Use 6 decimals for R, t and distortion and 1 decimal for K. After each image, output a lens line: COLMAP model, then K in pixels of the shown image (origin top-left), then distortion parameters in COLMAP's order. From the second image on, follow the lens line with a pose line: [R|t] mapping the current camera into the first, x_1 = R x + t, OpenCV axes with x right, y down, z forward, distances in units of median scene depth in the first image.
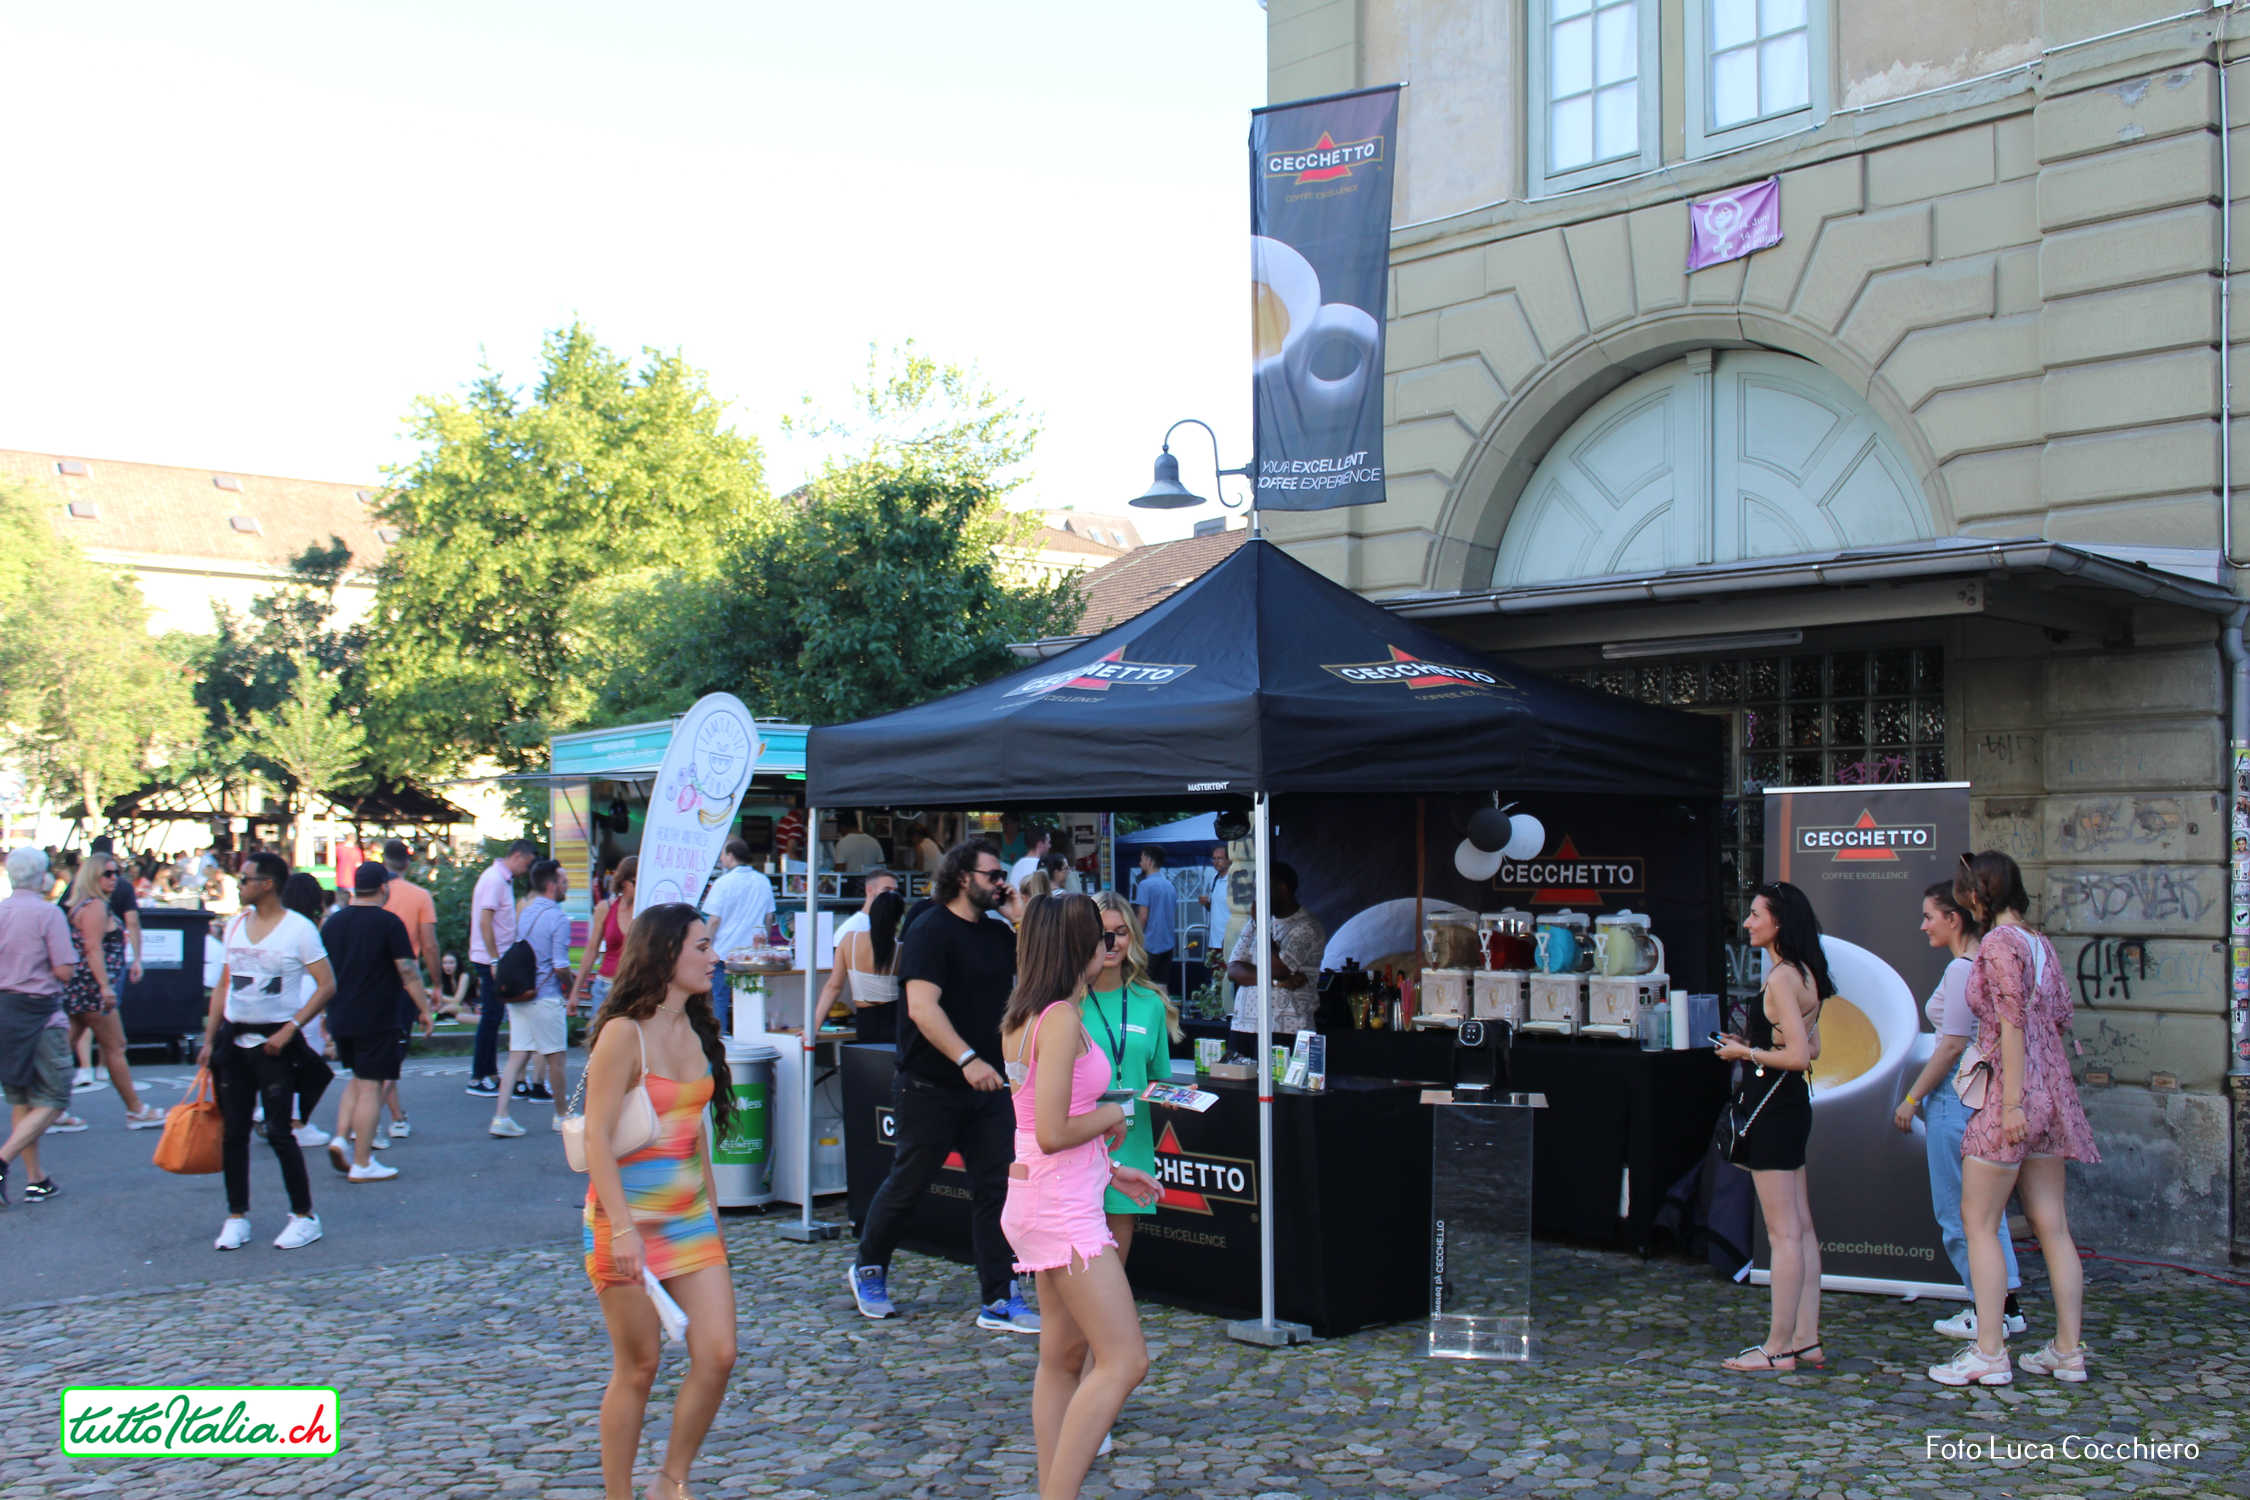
lens RADIAL K [[2214.6, 0, 1125.0], [0, 2214.6, 750.0], [0, 0, 1]] dist [-0.130849, 0.147989]
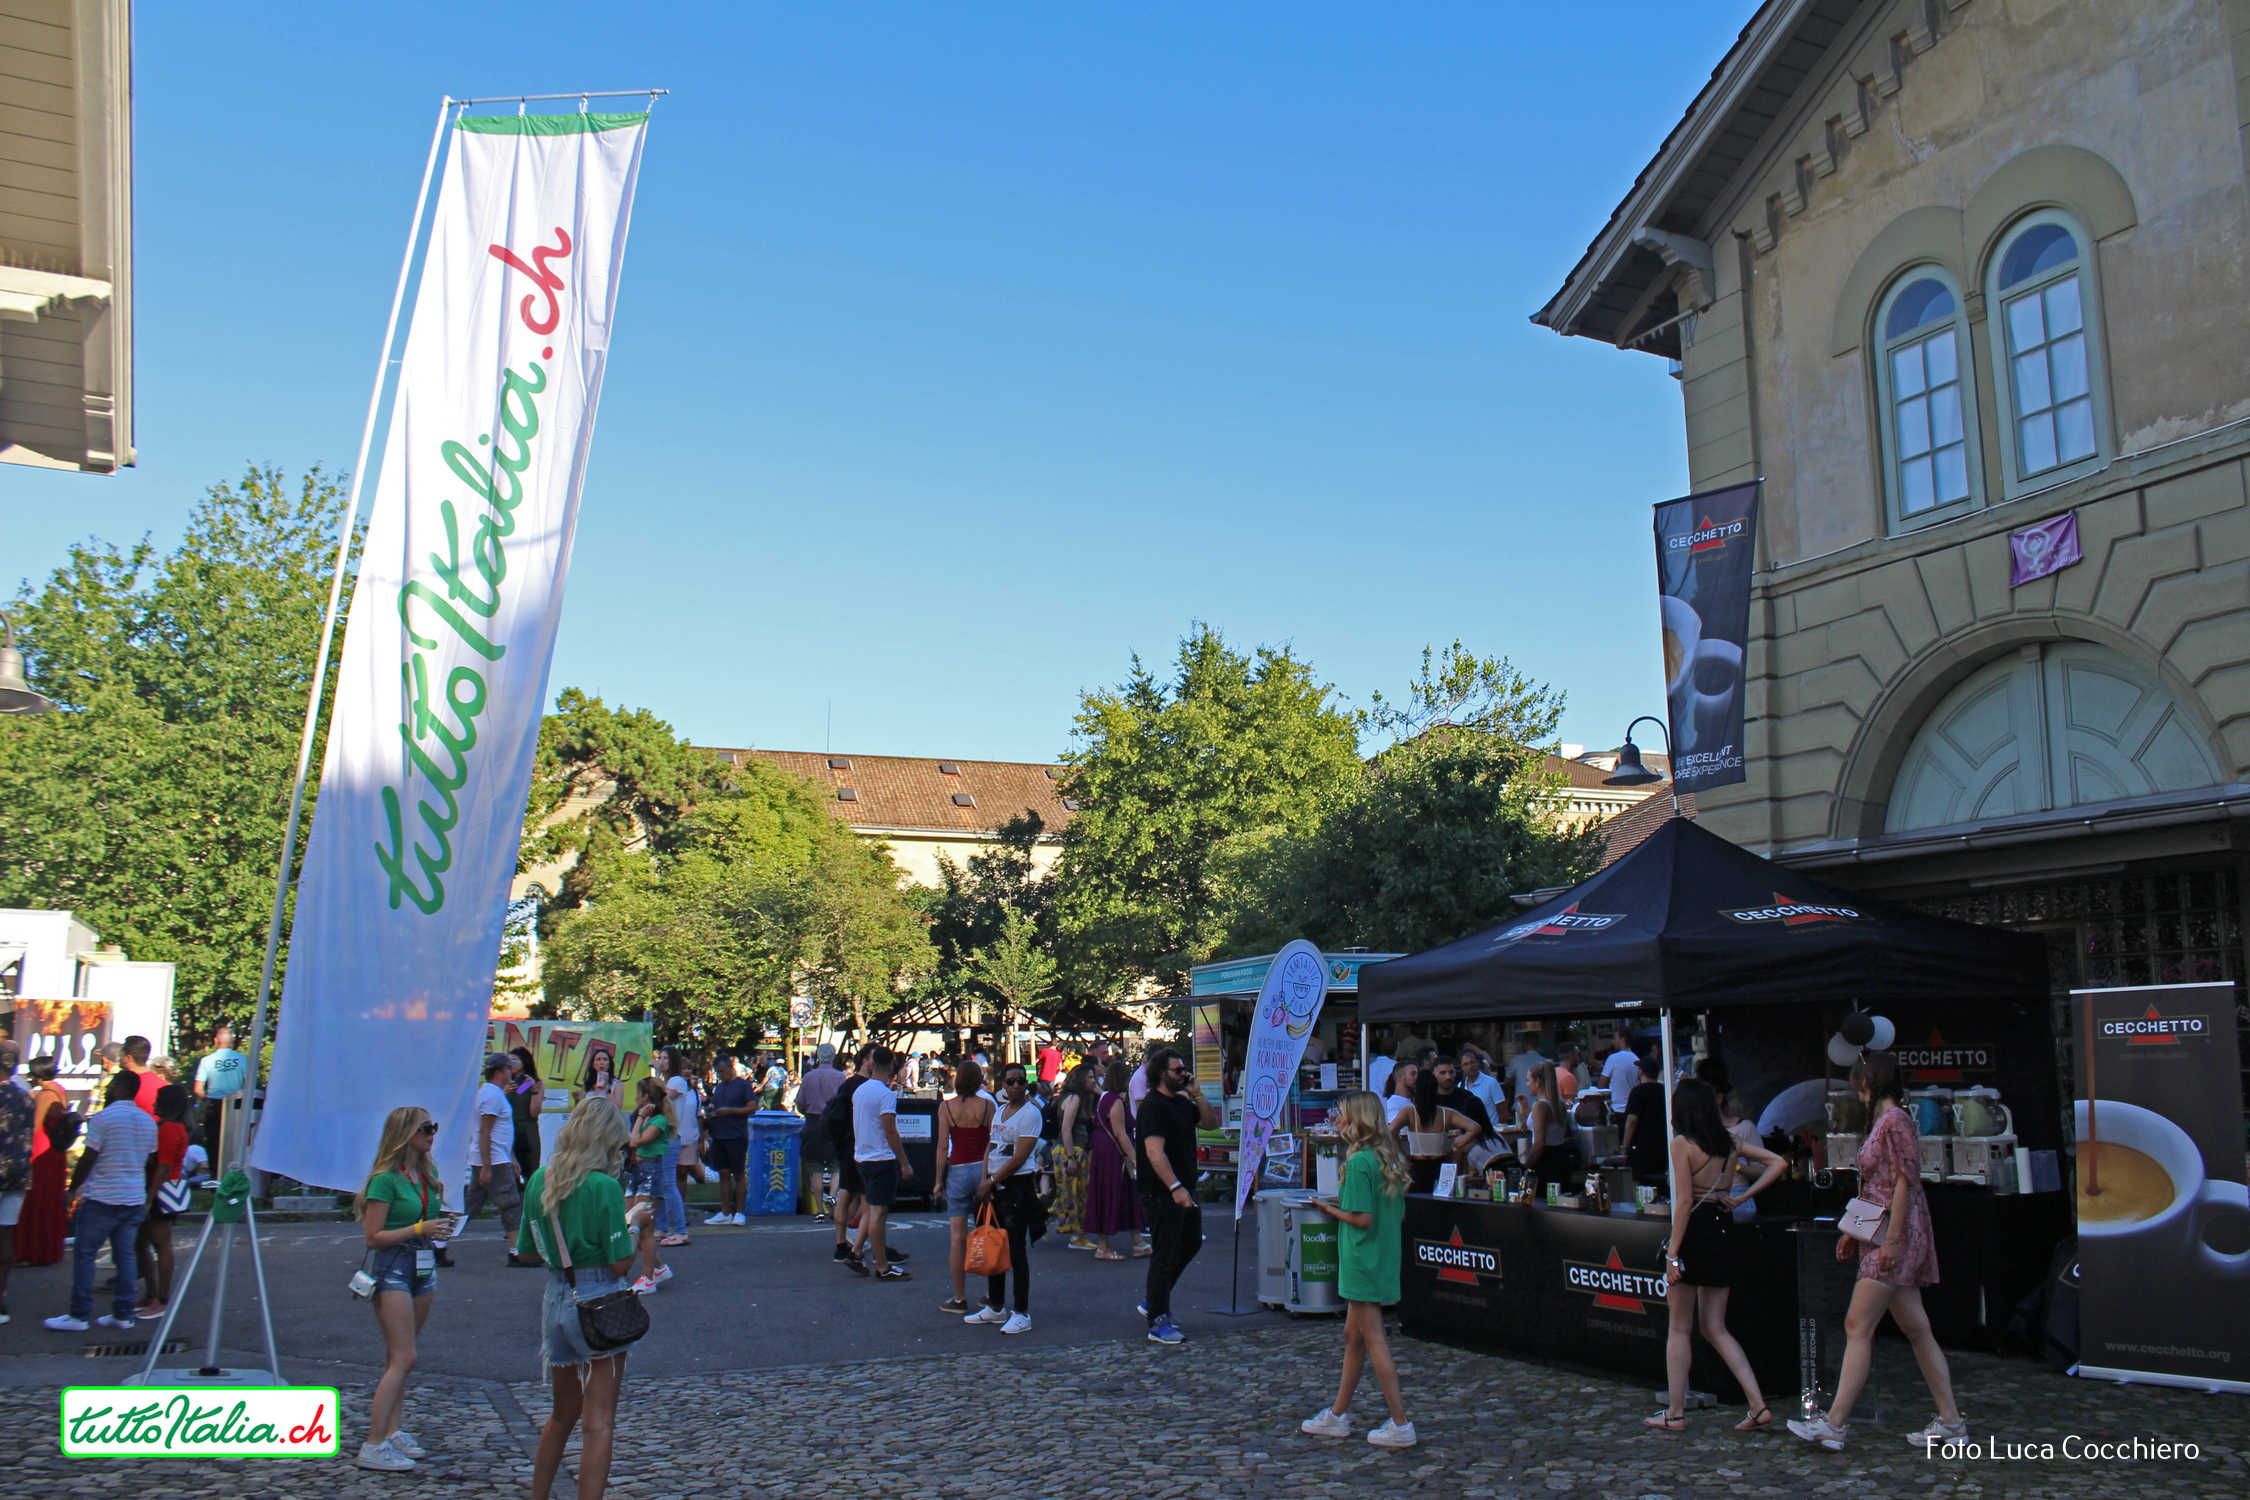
lens RADIAL K [[1830.0, 0, 1125.0], [0, 1830.0, 750.0], [0, 0, 1]] dist [-0.168321, 0.144027]
pose [[0.955582, -0.059627, -0.288632, 0.048488], [0.025983, 0.992551, -0.119024, -0.010736], [0.293579, 0.106238, 0.950013, -0.133890]]
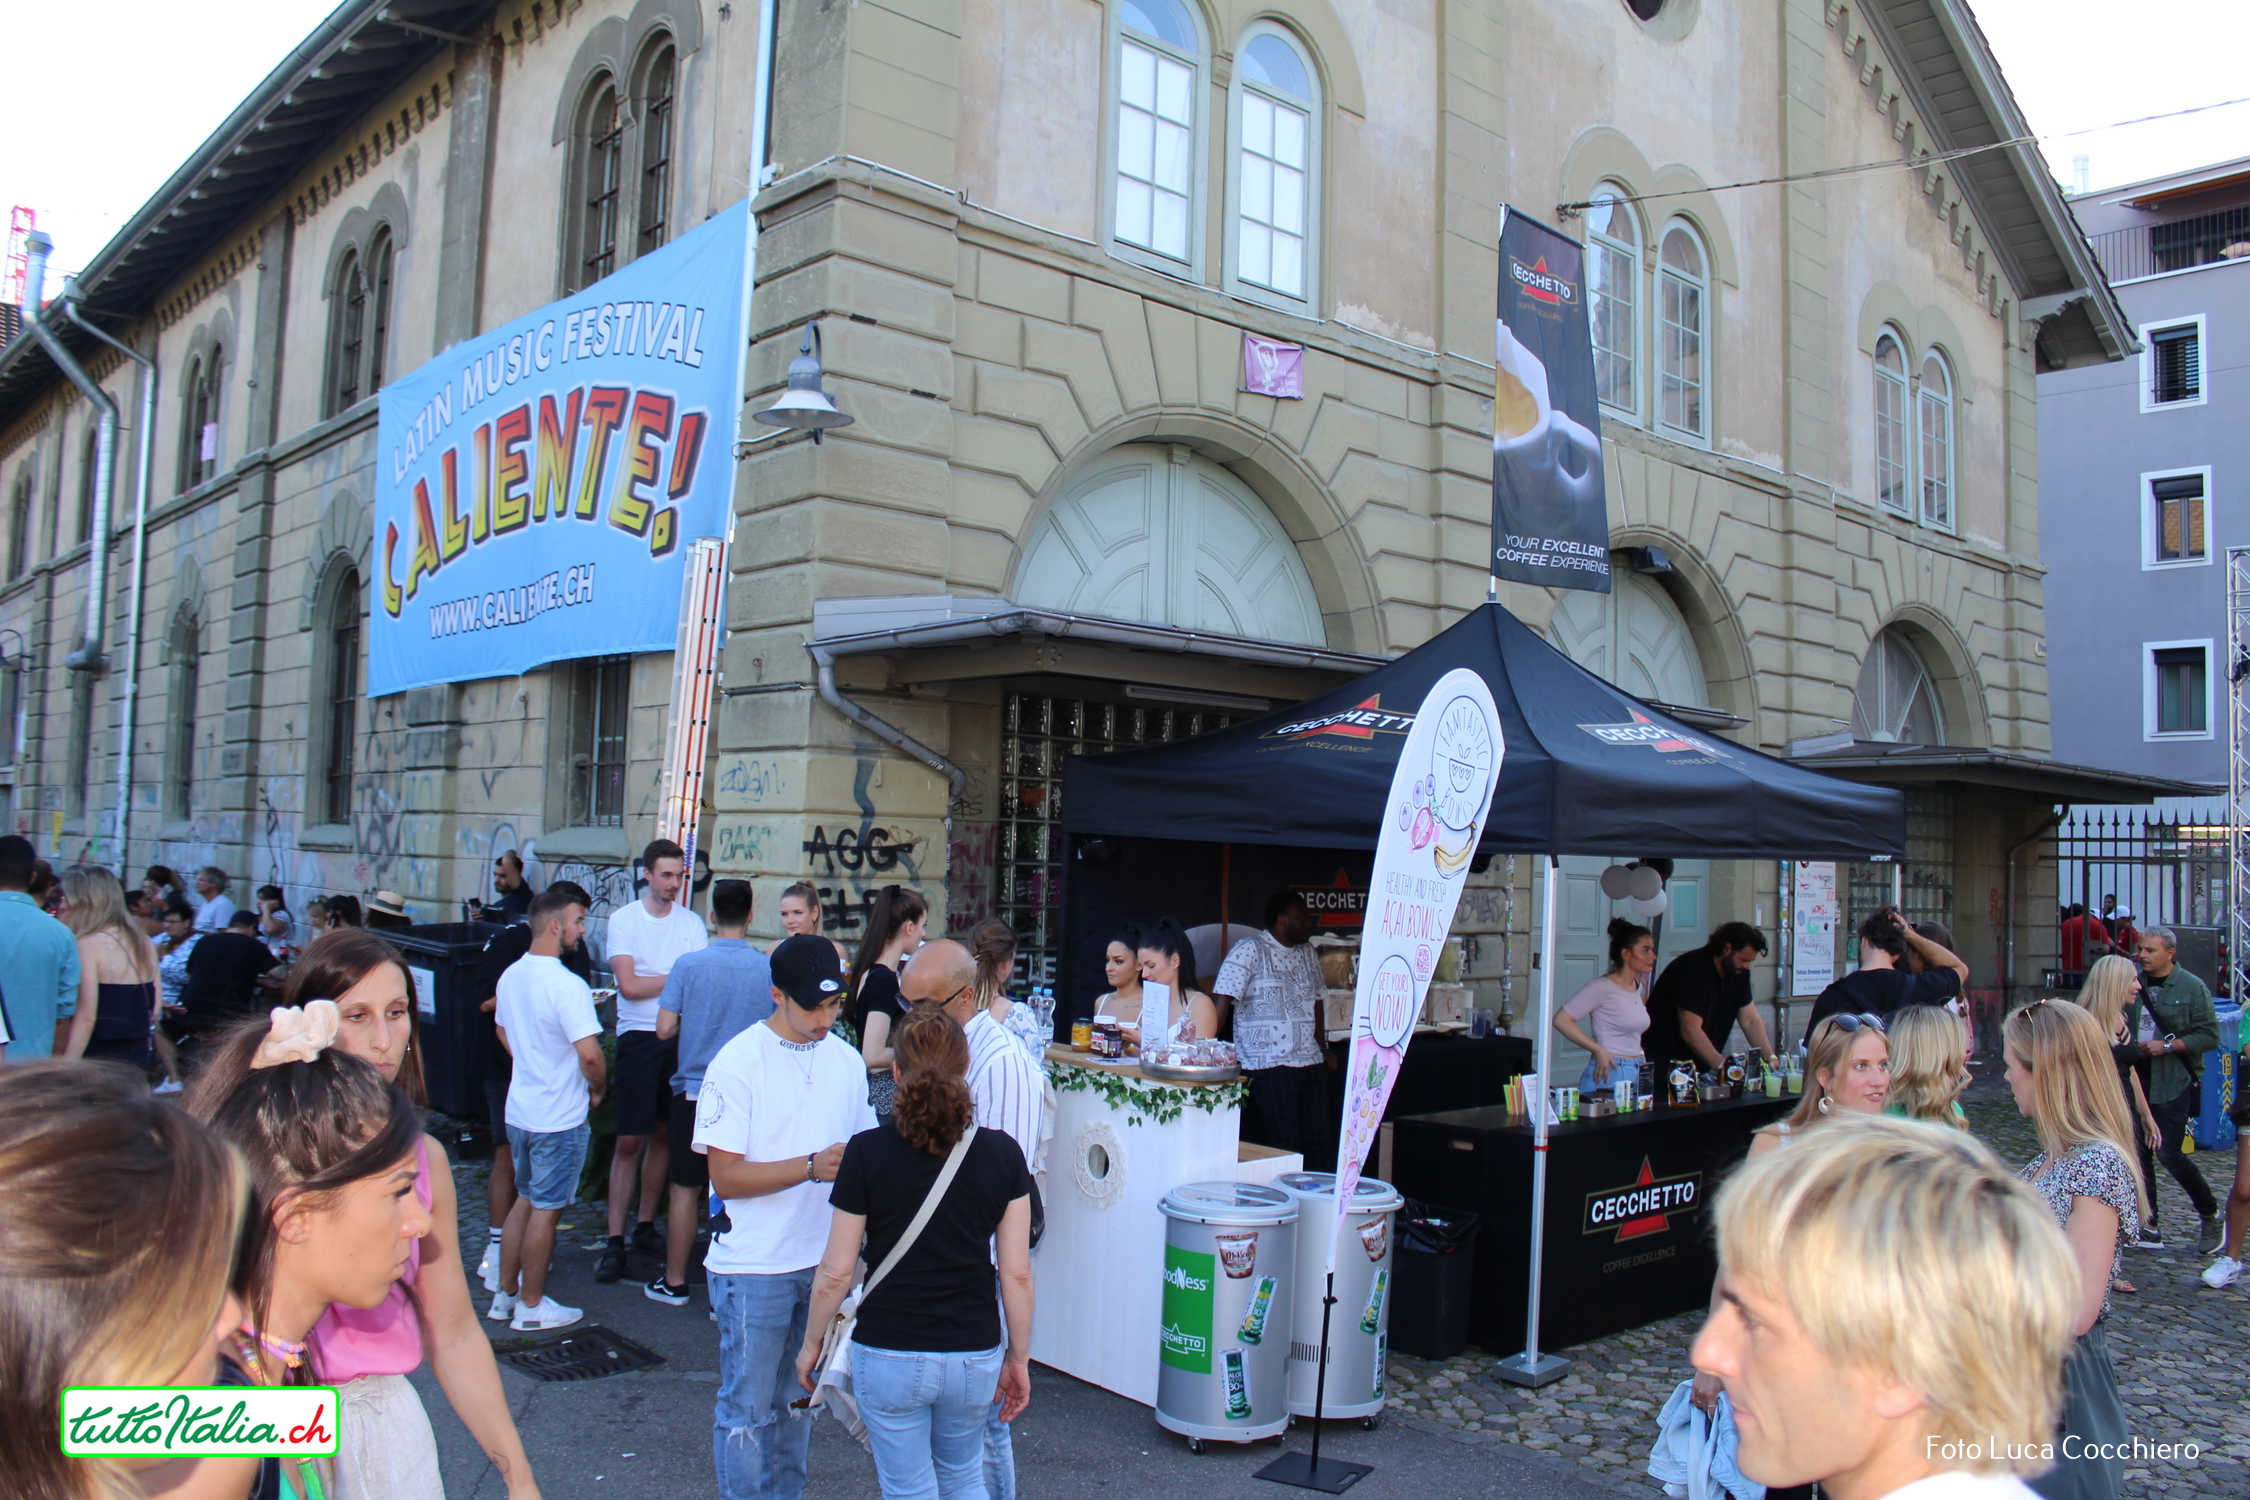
lens RADIAL K [[1760.0, 0, 1119.6], [0, 1760.0, 713.7], [0, 0, 1]] dist [-0.070563, 0.001982]
pose [[0.036011, 0.067760, 0.997052, -0.651691], [-0.089502, 0.993908, -0.064314, 0.024340], [-0.995335, -0.086922, 0.041856, 0.949421]]
